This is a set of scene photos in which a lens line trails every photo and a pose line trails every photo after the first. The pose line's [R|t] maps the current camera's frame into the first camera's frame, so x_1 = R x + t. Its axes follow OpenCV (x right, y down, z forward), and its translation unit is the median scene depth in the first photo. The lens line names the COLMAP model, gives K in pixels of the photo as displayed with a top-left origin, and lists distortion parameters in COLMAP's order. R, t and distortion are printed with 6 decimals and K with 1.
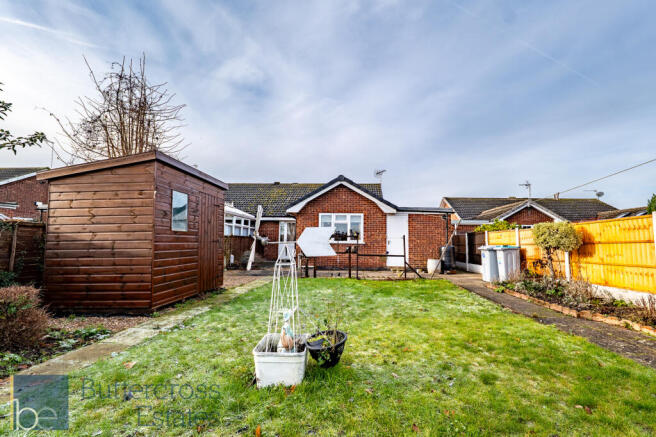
lens RADIAL K [[276.4, 0, 337.4], [0, 276.4, 217.0], [0, 0, 1]] dist [-0.018807, 0.000131]
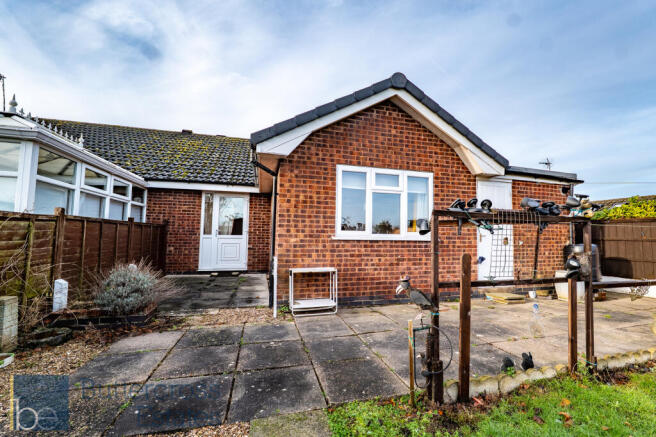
lens RADIAL K [[276.4, 0, 337.4], [0, 276.4, 217.0], [0, 0, 1]] dist [-0.018807, 0.000131]
pose [[0.941956, 0.021988, 0.335016, -0.173279], [-0.033342, 0.999047, 0.028179, 0.043946], [-0.334077, -0.037713, 0.941791, 0.541900]]
